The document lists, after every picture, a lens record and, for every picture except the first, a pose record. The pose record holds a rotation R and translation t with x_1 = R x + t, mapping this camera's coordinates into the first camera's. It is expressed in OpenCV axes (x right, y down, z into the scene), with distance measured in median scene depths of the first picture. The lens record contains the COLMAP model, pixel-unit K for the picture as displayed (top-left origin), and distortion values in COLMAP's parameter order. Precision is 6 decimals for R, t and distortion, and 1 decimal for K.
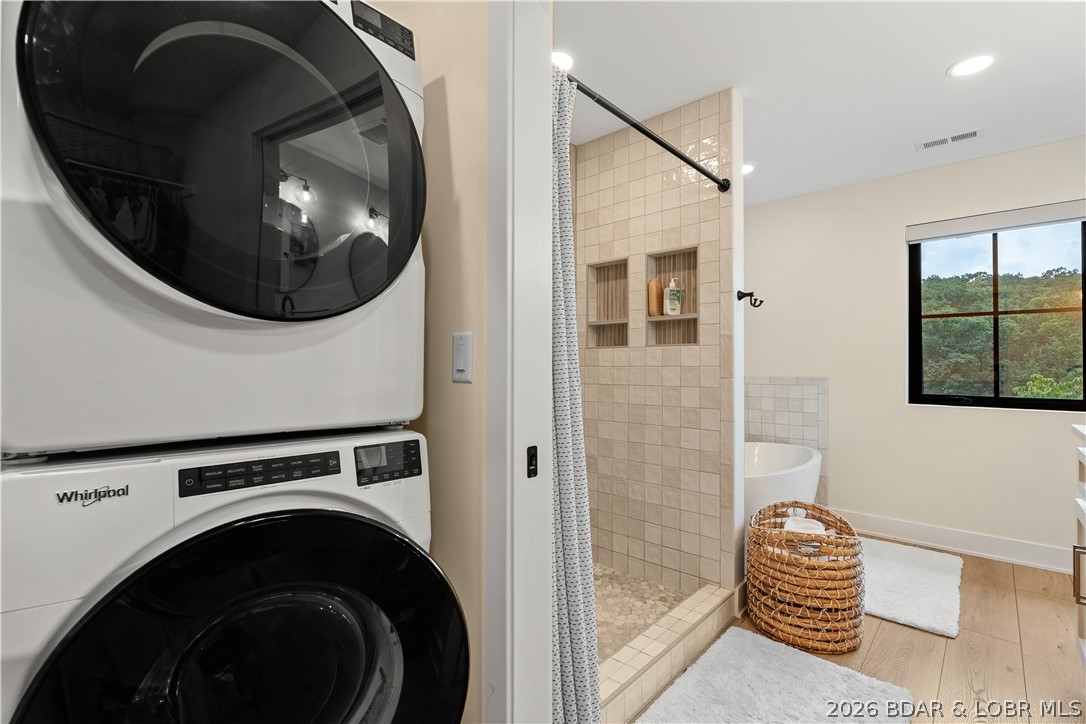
lens RADIAL K [[481.7, 0, 547.4], [0, 481.7, 361.0], [0, 0, 1]] dist [-0.007565, 0.001366]
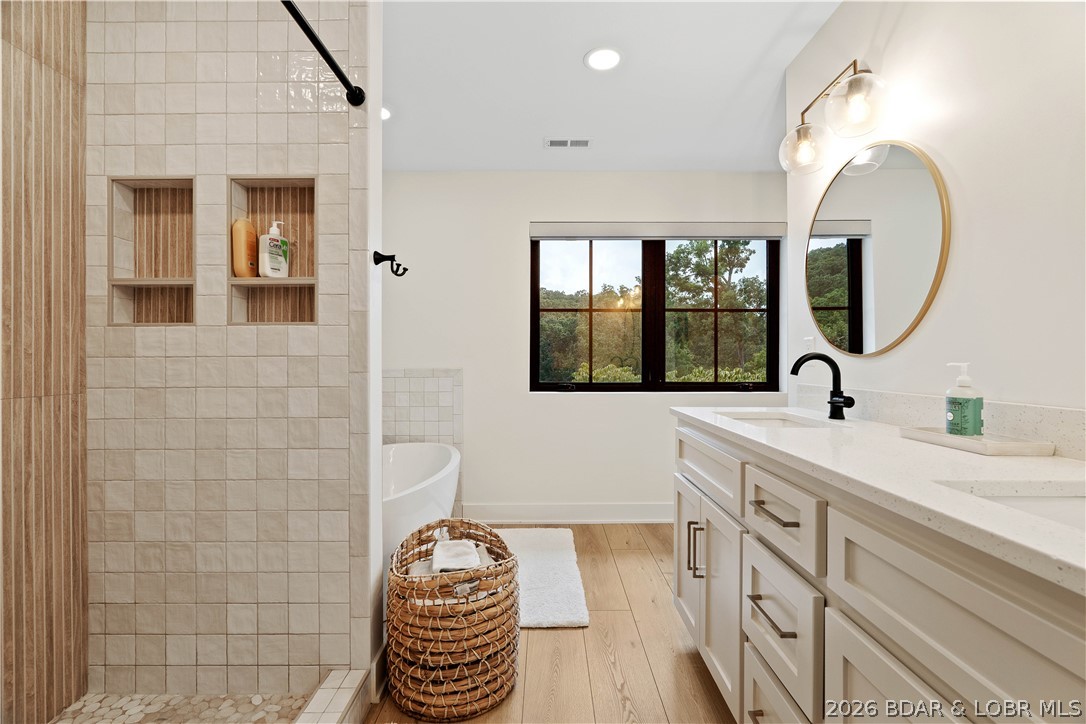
lens RADIAL K [[481.7, 0, 549.4], [0, 481.7, 357.7], [0, 0, 1]] dist [-0.007565, 0.001366]
pose [[0.734242, -0.003672, 0.678877, 0.091325], [-0.003405, 0.999953, 0.009092, 0.006076], [-0.678879, -0.008987, 0.734195, 0.269301]]
